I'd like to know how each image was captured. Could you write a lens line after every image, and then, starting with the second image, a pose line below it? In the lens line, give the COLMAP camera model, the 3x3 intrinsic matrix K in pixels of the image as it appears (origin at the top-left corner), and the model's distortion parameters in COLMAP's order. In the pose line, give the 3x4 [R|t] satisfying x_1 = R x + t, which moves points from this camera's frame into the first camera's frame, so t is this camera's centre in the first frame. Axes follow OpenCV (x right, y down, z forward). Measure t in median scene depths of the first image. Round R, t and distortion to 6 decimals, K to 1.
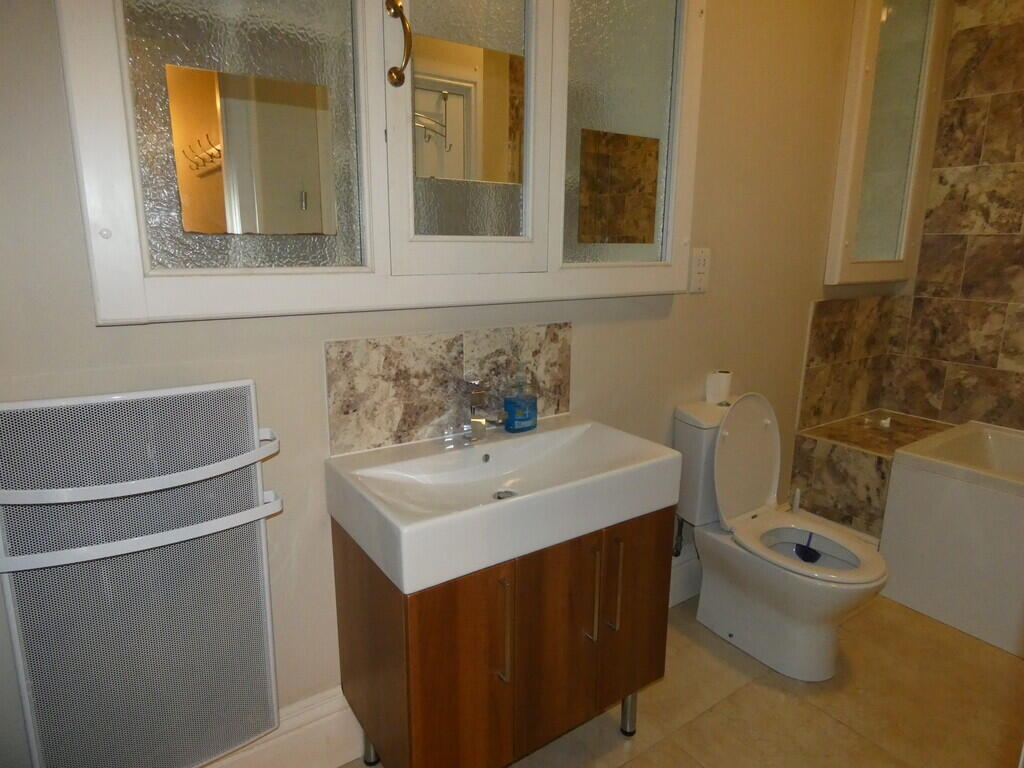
lens RADIAL K [[617.4, 0, 510.3], [0, 617.4, 379.9], [0, 0, 1]] dist [-0.011292, -0.000140]
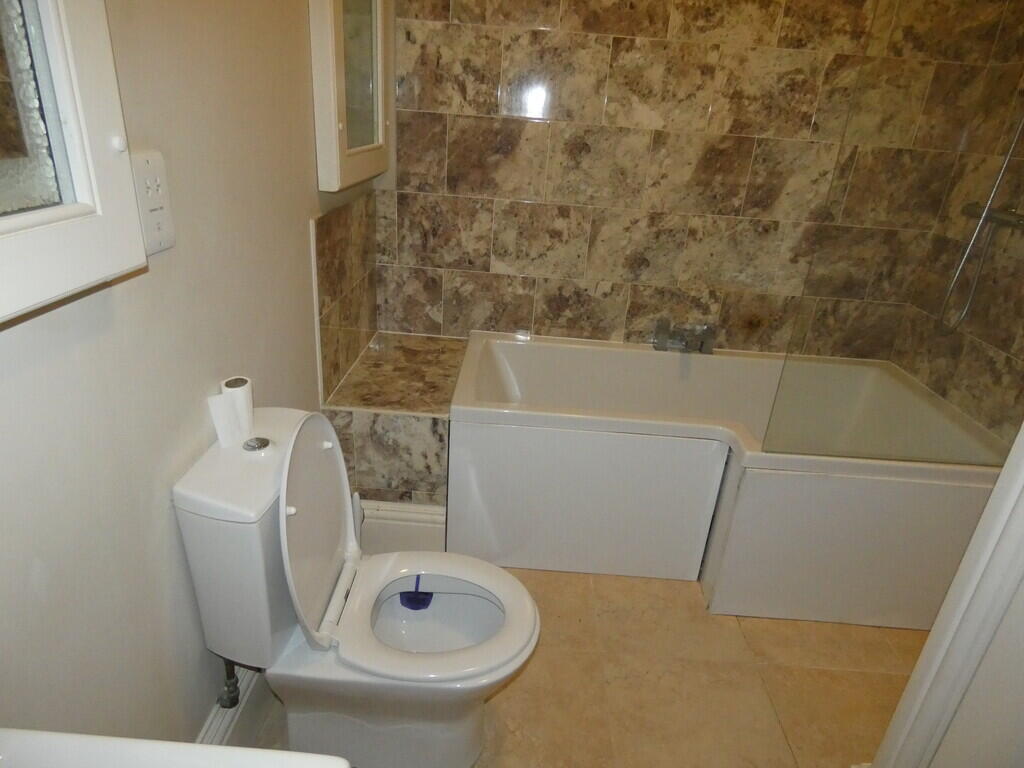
lens RADIAL K [[617.4, 0, 508.4], [0, 617.4, 386.8], [0, 0, 1]] dist [-0.011292, -0.000140]
pose [[0.590309, -0.302433, 0.748378, 0.065679], [0.113150, 0.949004, 0.294259, -0.123812], [-0.799207, -0.089025, 0.594426, 0.410930]]
